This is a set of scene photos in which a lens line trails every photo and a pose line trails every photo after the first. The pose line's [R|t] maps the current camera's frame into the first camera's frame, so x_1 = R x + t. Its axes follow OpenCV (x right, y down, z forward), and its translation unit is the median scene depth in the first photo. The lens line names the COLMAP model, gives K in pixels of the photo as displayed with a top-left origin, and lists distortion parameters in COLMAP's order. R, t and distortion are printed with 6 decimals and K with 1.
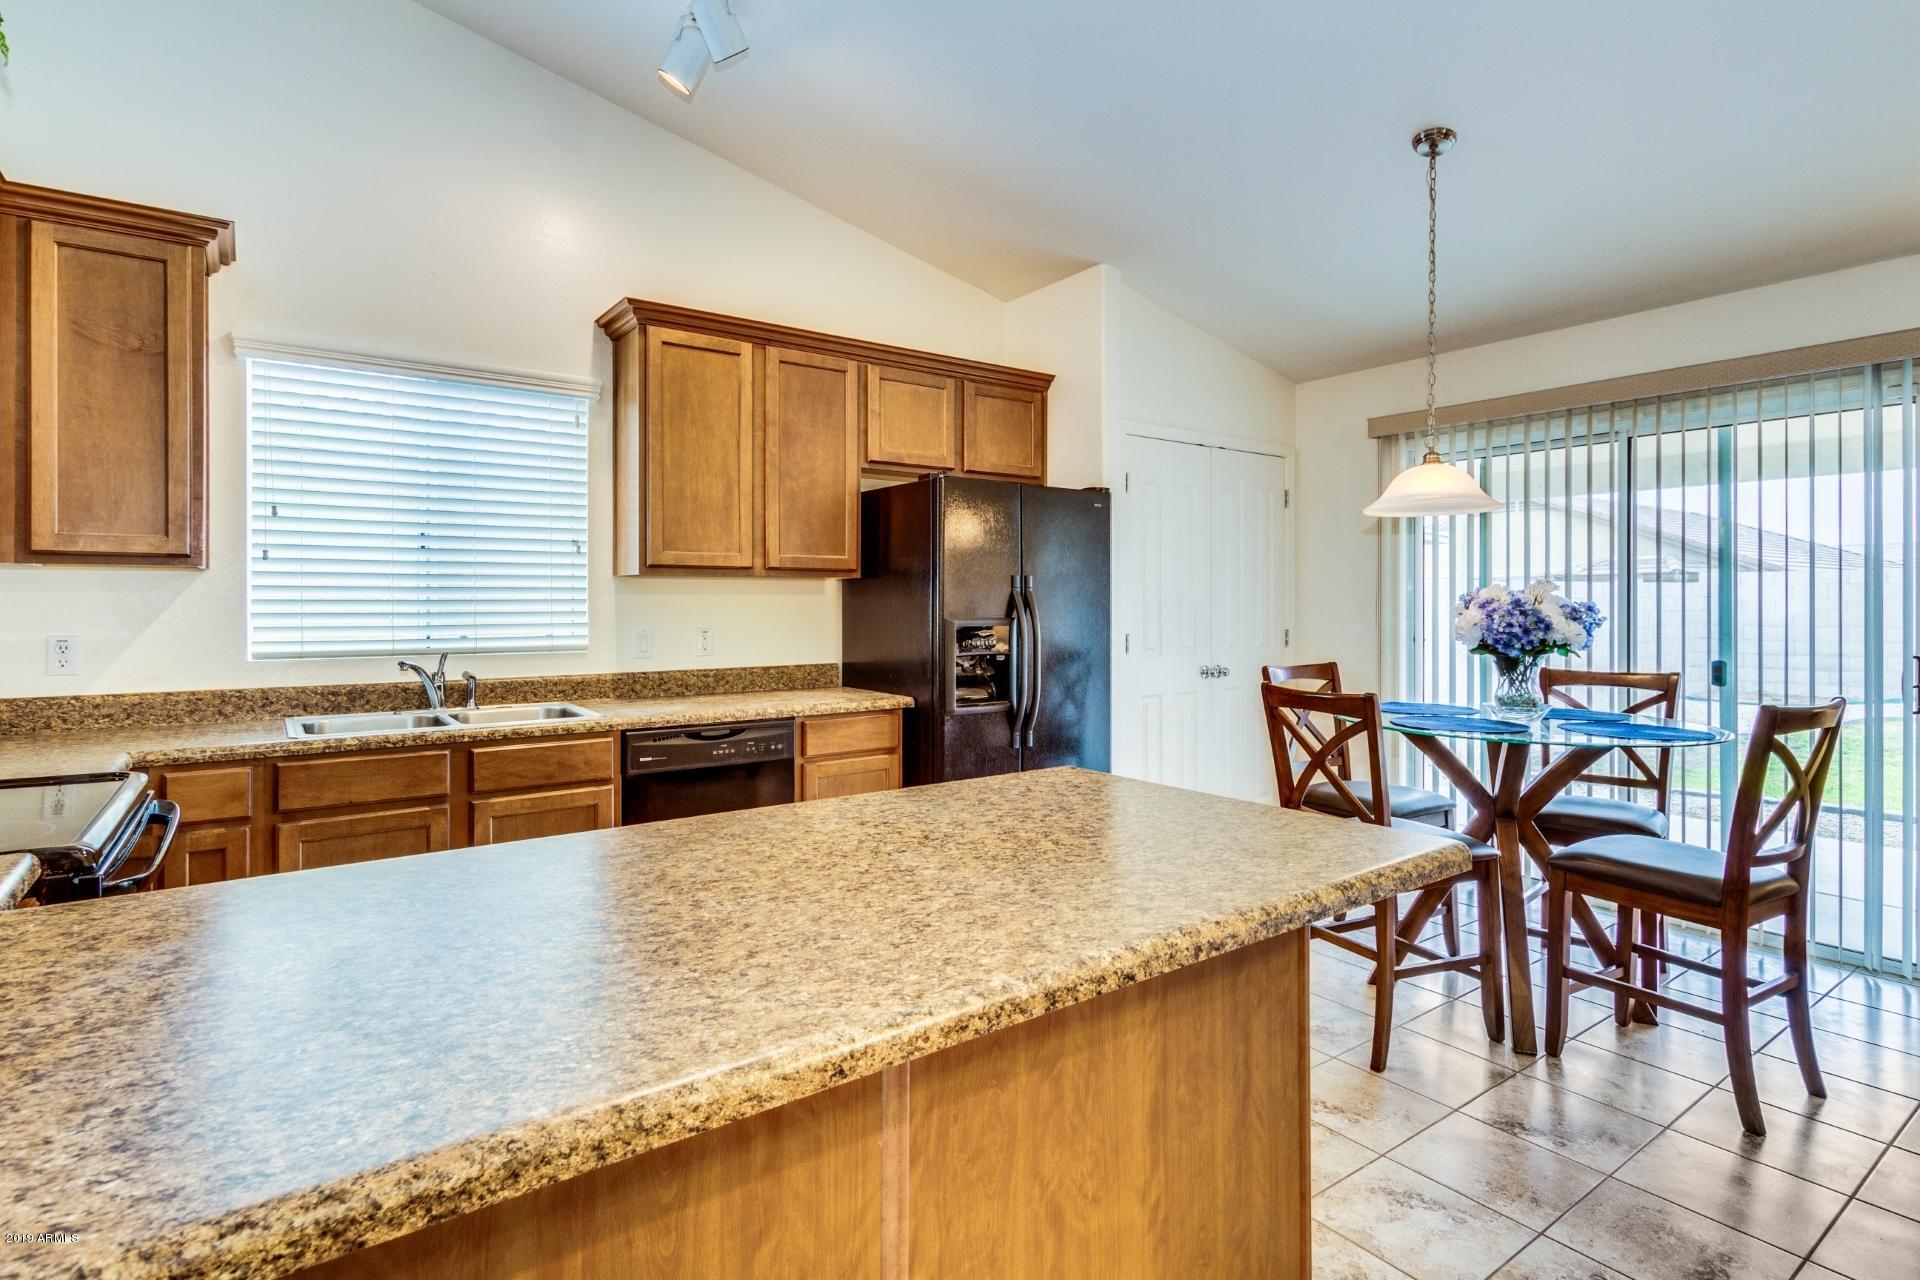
lens RADIAL K [[943.8, 0, 959.6], [0, 943.8, 604.9], [0, 0, 1]] dist [0.002890, 0.000228]
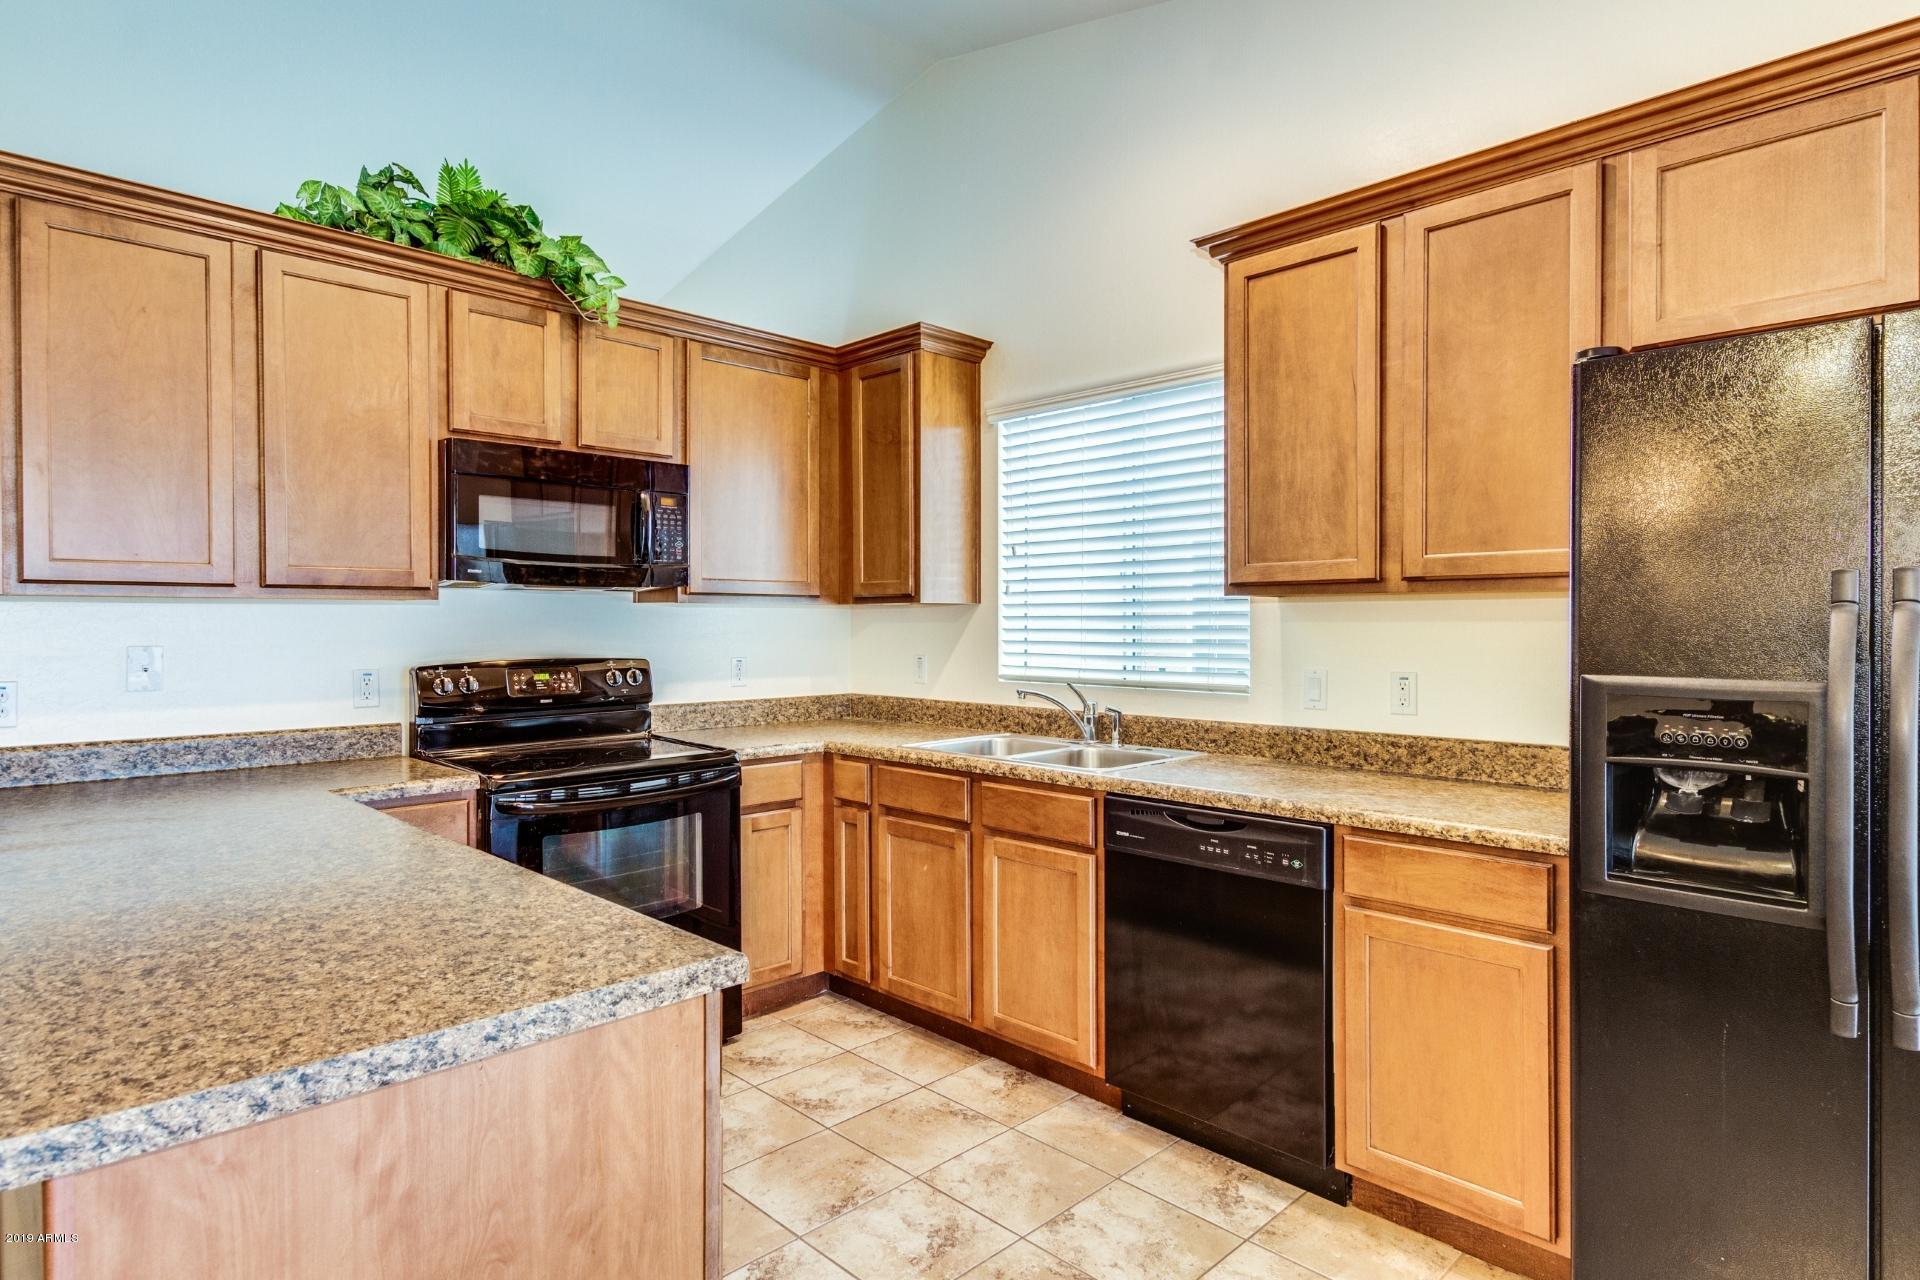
lens RADIAL K [[1039.0, 0, 960.0], [0, 1039.0, 640.0], [0, 0, 1]] dist [0.004750, 0.001179]
pose [[0.160845, 0.015850, -0.986852, 0.434635], [-0.001039, 0.999873, 0.015890, -0.010327], [0.986979, -0.001530, 0.160841, 0.633278]]
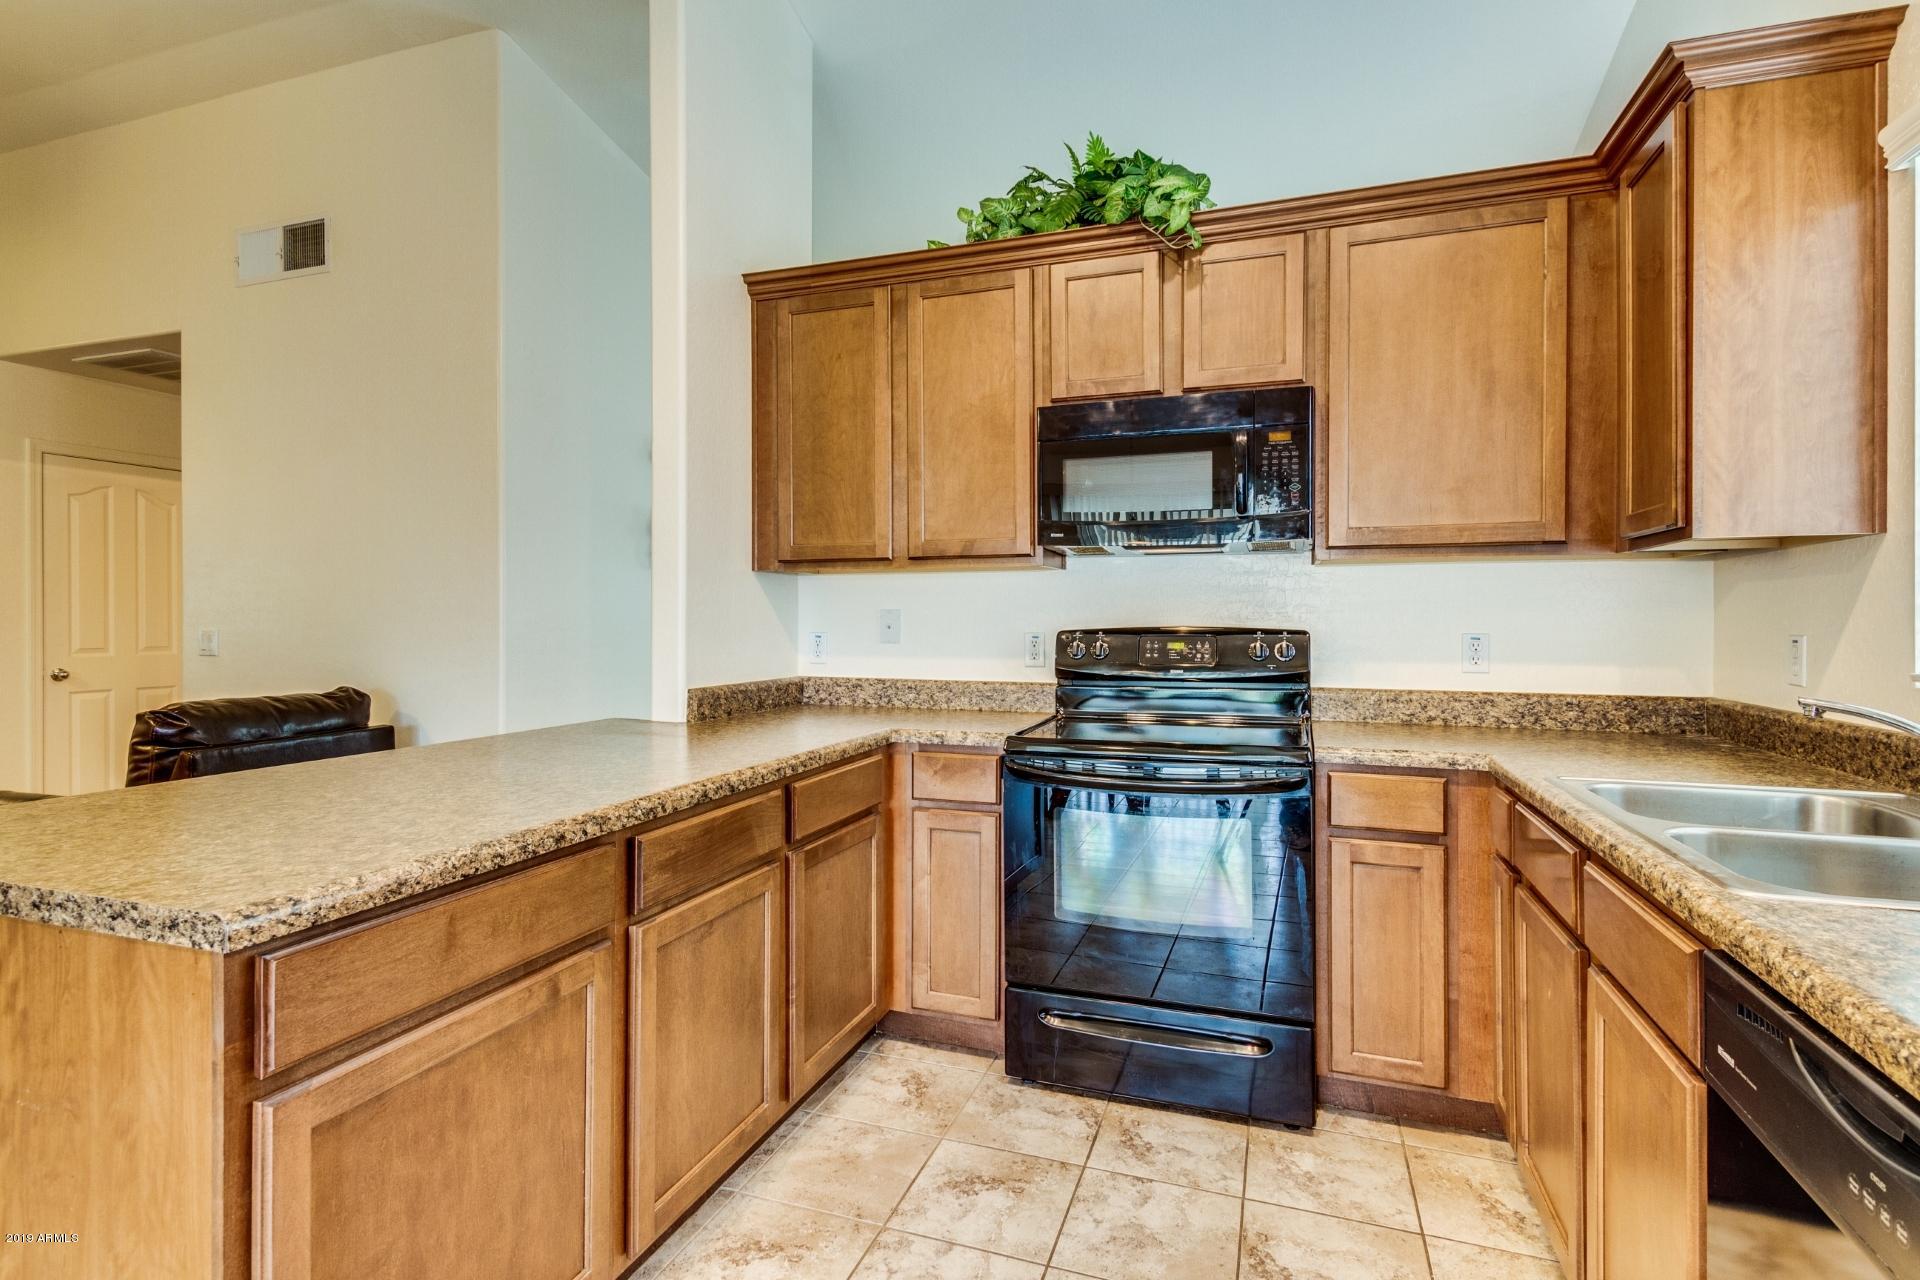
lens RADIAL K [[947.2, 0, 954.5], [0, 947.2, 623.4], [0, 0, 1]] dist [0.010122, -0.000339]
pose [[-0.818673, 0.001810, -0.574257, 0.053652], [-0.002503, 0.999974, 0.006720, 0.014967], [0.574254, 0.006939, -0.818648, 0.969612]]
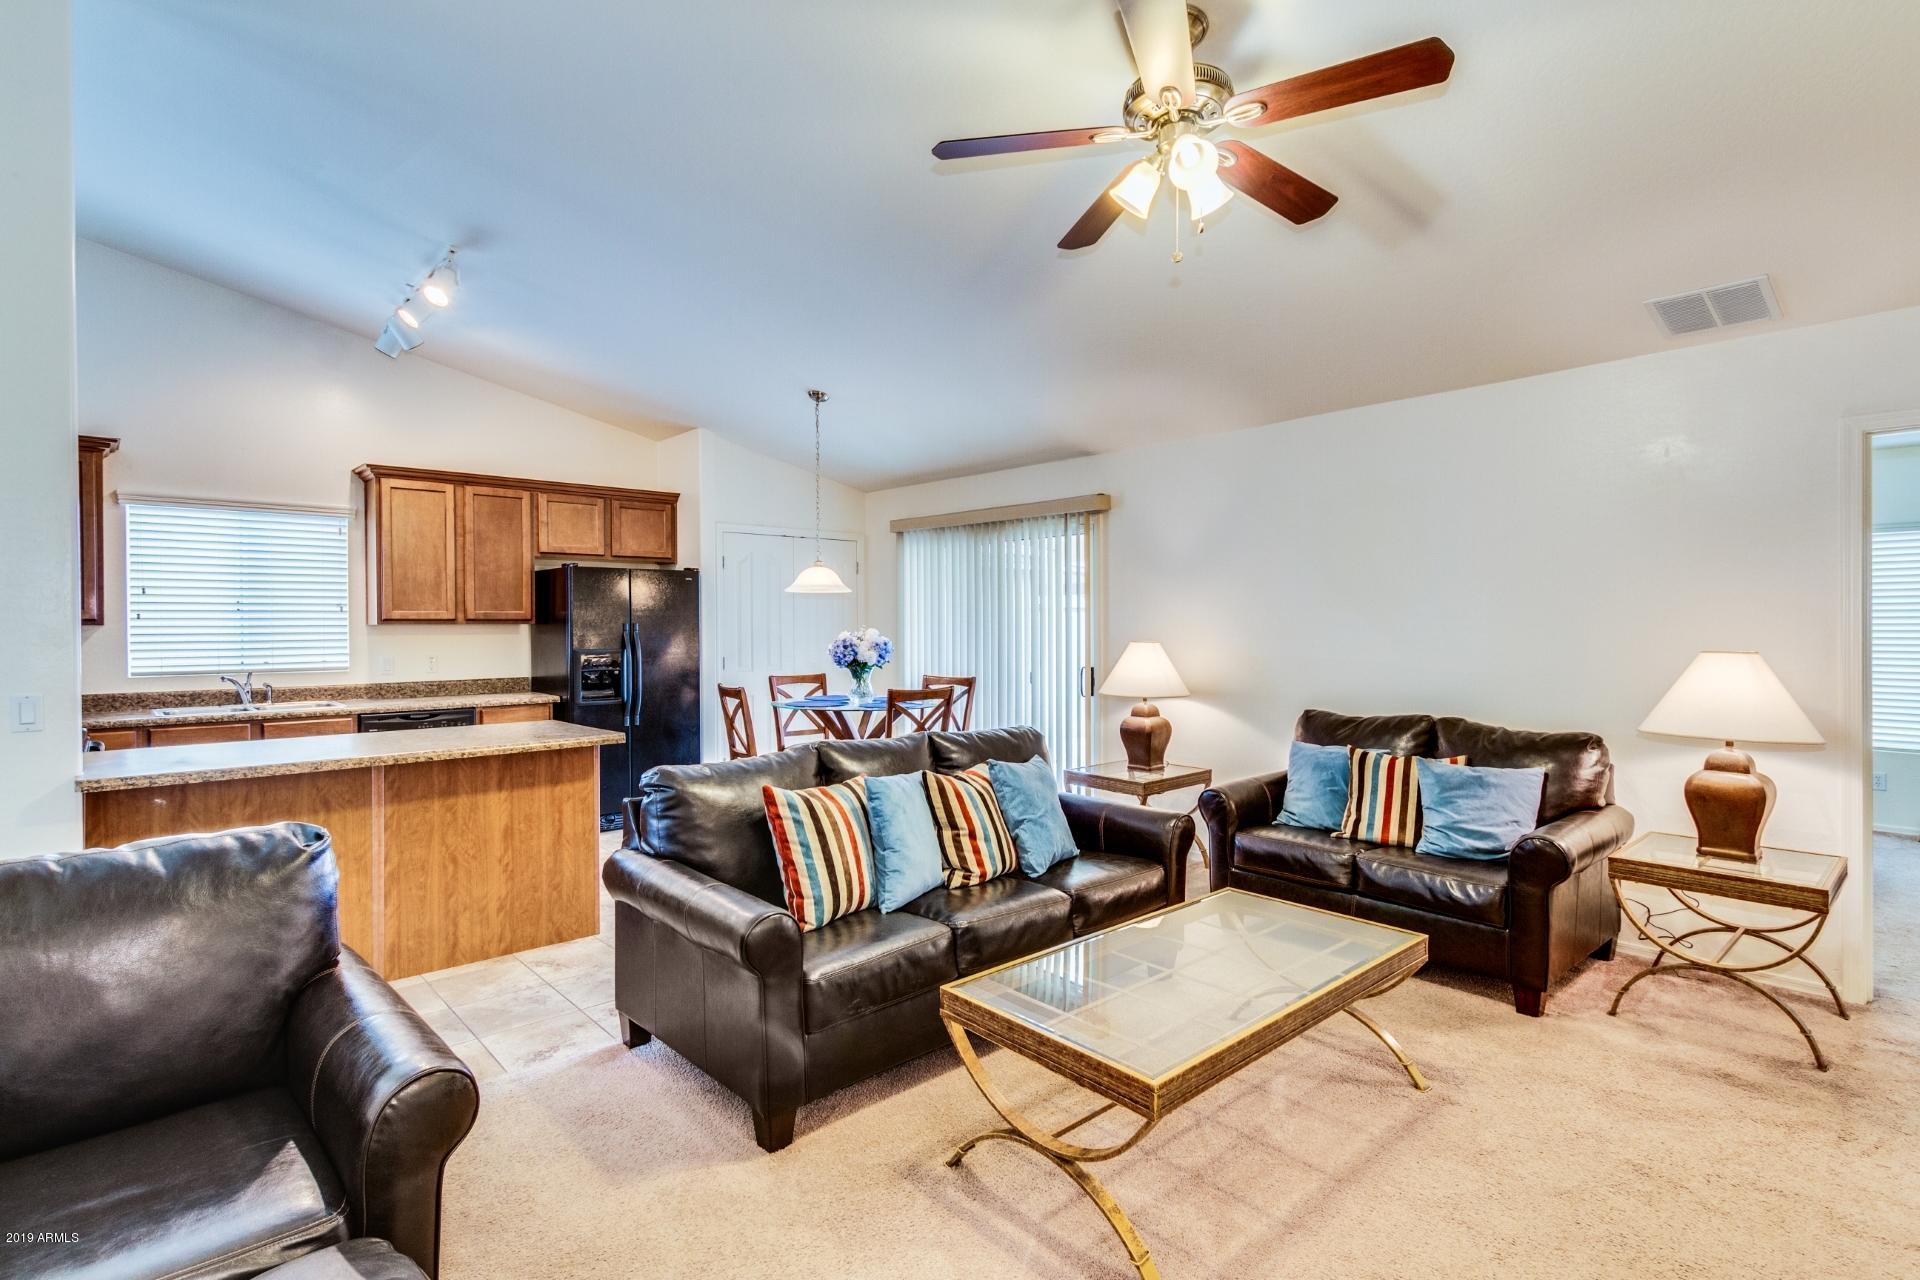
lens RADIAL K [[919.7, 0, 982.5], [0, 919.7, 635.1], [0, 0, 1]] dist [0.000666, -0.010662]
pose [[0.990932, -0.004882, 0.134278, 0.499998], [0.003544, 0.999942, 0.010204, -0.025918], [-0.134320, -0.009636, 0.990891, -0.754780]]
